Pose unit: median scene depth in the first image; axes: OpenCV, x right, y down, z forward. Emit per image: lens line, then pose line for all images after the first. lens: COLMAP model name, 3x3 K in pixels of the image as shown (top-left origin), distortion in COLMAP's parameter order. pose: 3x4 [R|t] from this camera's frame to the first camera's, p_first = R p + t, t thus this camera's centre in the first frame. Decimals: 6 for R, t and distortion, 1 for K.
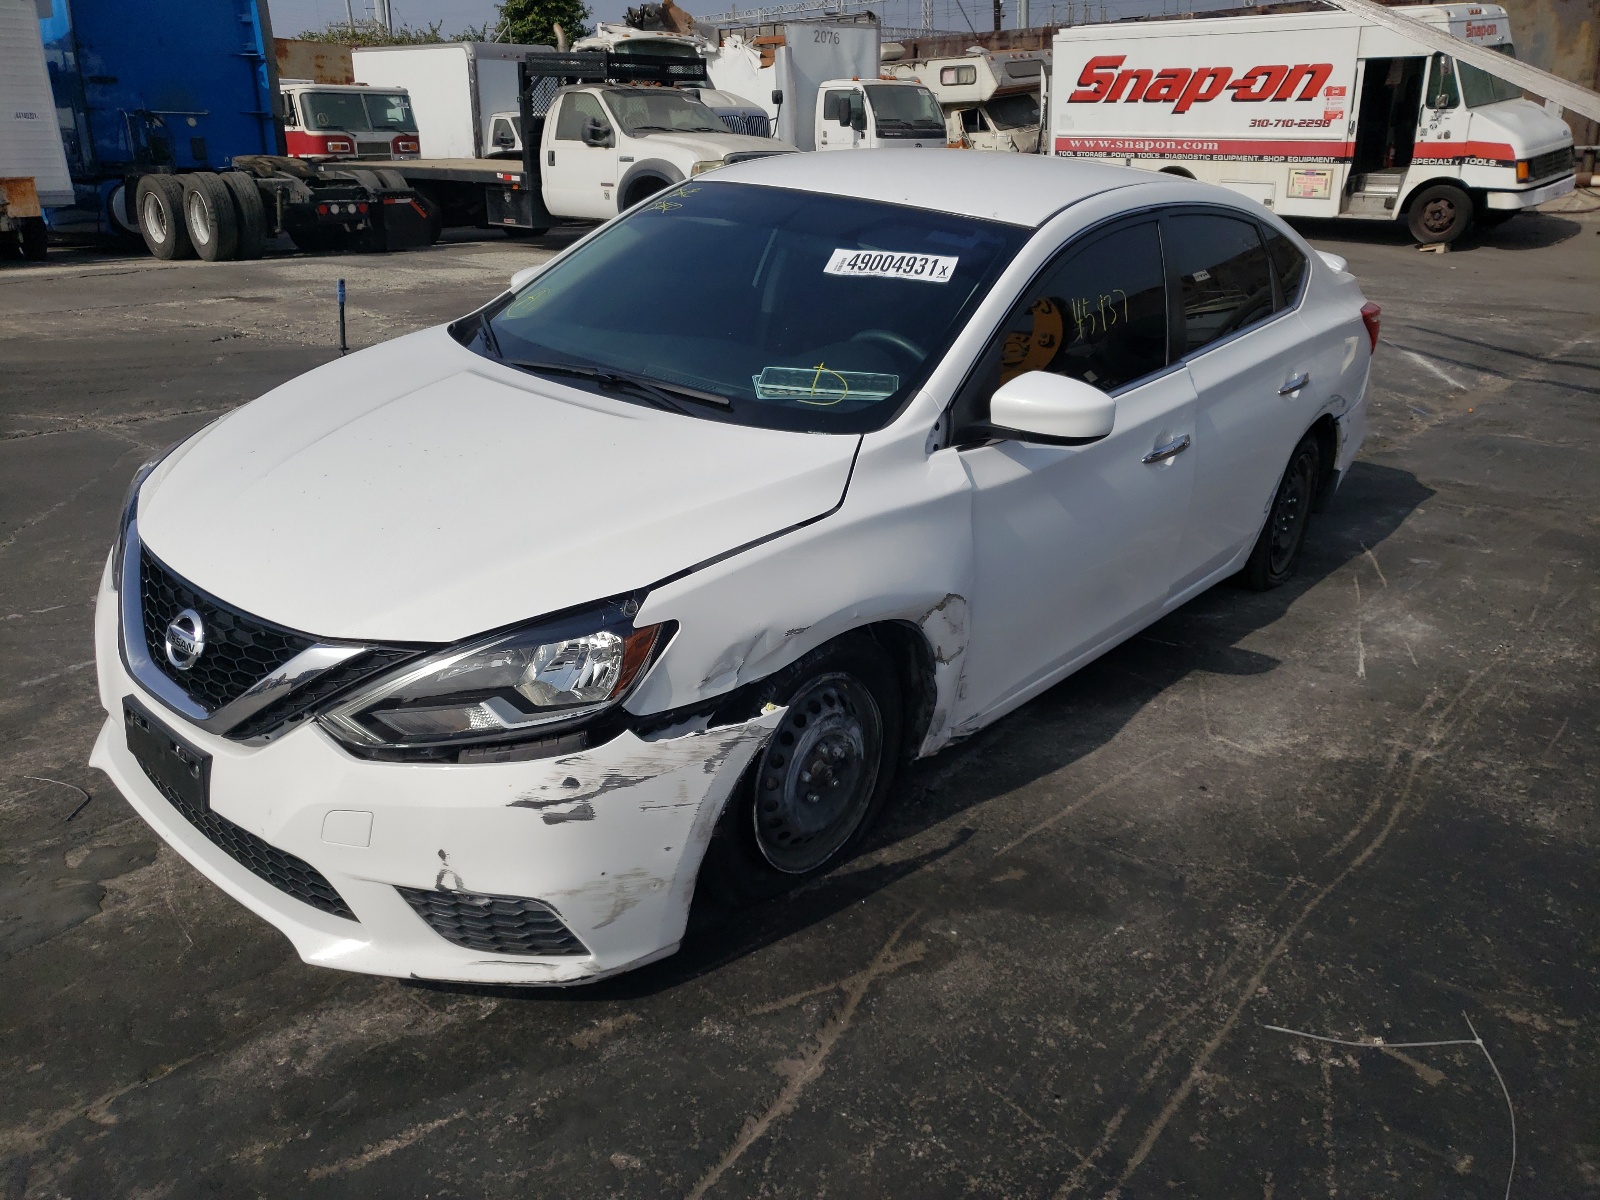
lens RADIAL K [[1322.3, 0, 800.0], [0, 1322.3, 600.0], [0, 0, 1]] dist [0.000039, 0.042429]
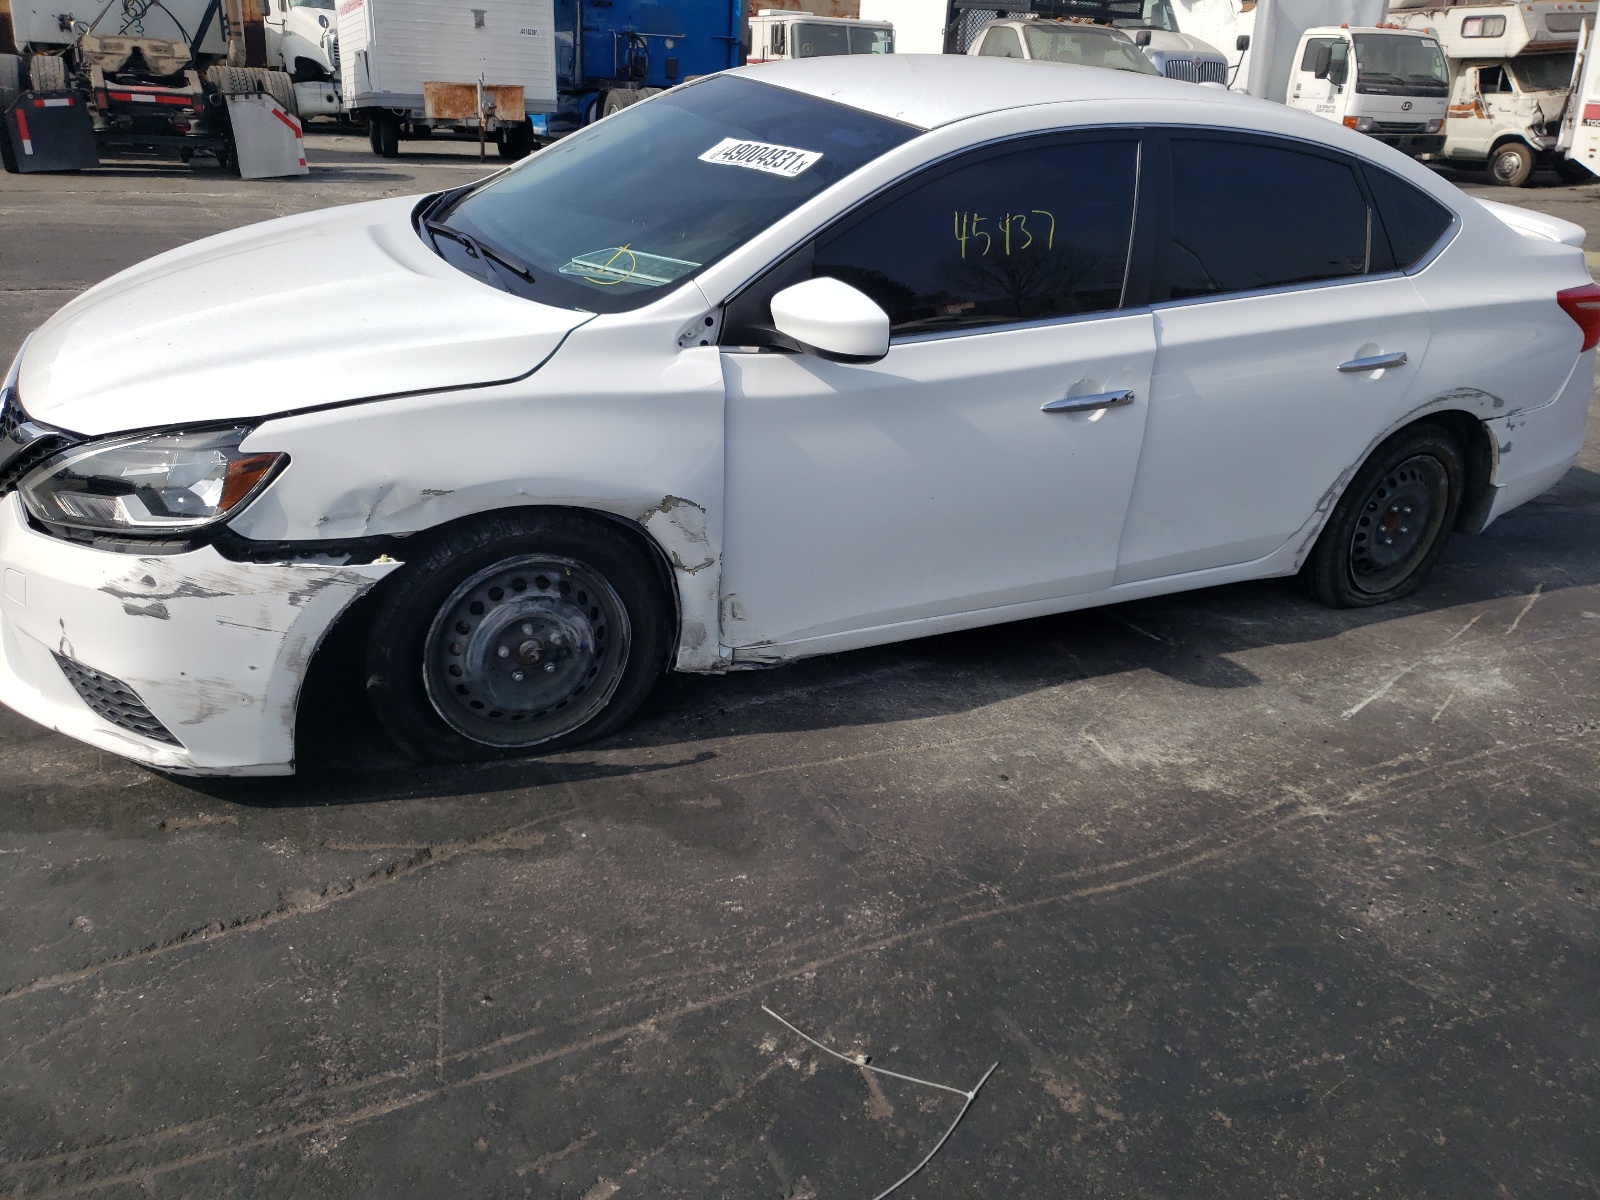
lens RADIAL K [[1308.2, 0, 800.0], [0, 1308.2, 600.0], [0, 0, 1]] dist [-0.030409, 0.067685]
pose [[0.912577, 0.193489, -0.360230, 0.543209], [-0.180307, 0.981102, 0.070200, -0.013691], [0.367005, 0.000889, 0.930219, 0.157185]]
